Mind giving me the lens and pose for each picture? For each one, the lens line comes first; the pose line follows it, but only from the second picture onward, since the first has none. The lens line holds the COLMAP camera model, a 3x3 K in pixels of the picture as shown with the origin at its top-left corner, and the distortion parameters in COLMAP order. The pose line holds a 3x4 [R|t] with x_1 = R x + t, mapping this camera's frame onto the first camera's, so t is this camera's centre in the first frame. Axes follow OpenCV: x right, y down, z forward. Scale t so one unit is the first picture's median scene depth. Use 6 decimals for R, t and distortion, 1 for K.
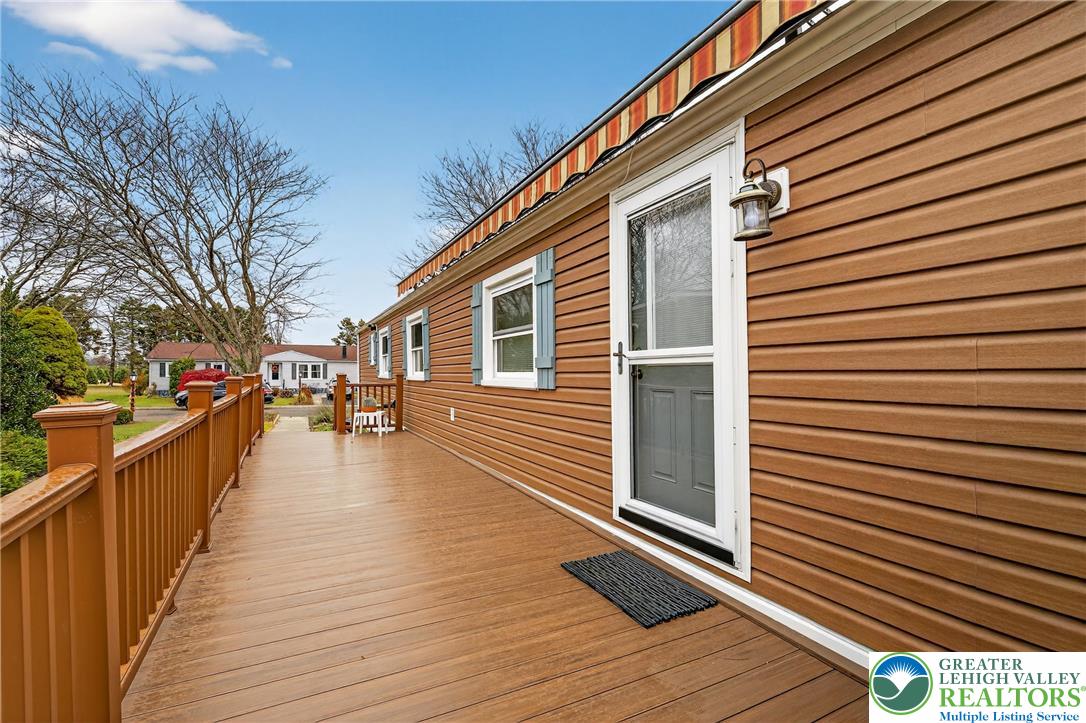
lens RADIAL K [[490.9, 0, 542.5], [0, 490.9, 368.7], [0, 0, 1]] dist [-0.000227, -0.000002]
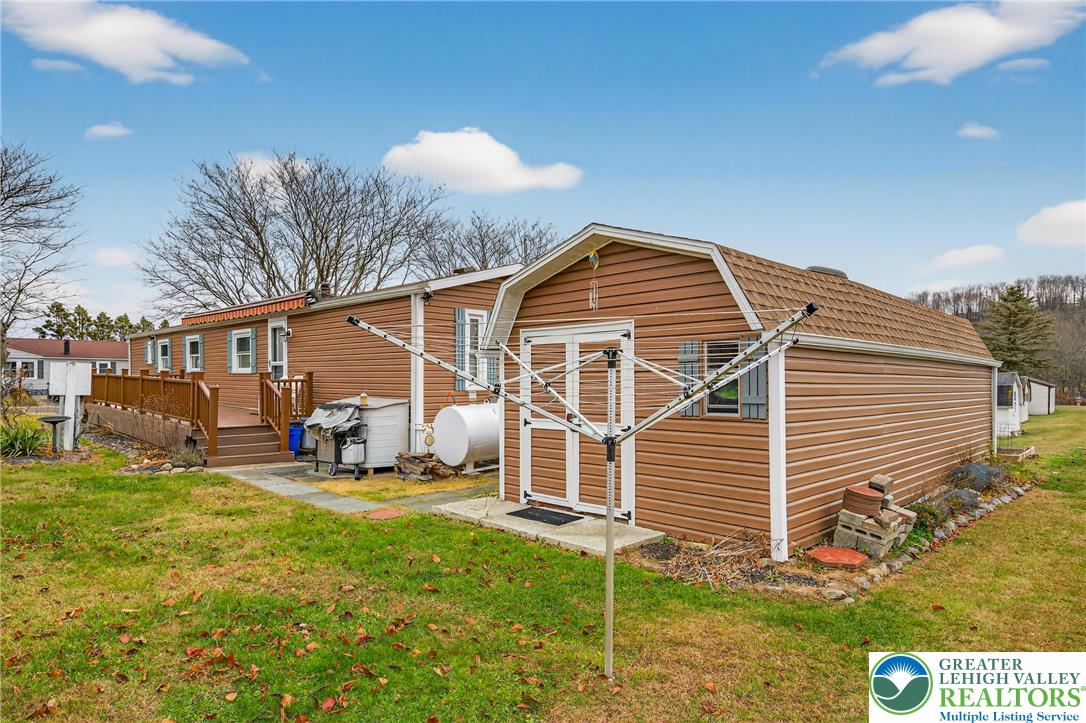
lens RADIAL K [[630.3, 0, 544.0], [0, 630.3, 364.6], [0, 0, 1]] dist [0.001994, 0.000276]
pose [[0.950931, 0.006053, 0.309344, 0.067767], [-0.003872, 0.999963, -0.007663, 0.001545], [-0.309379, 0.006090, 0.950919, -0.435541]]
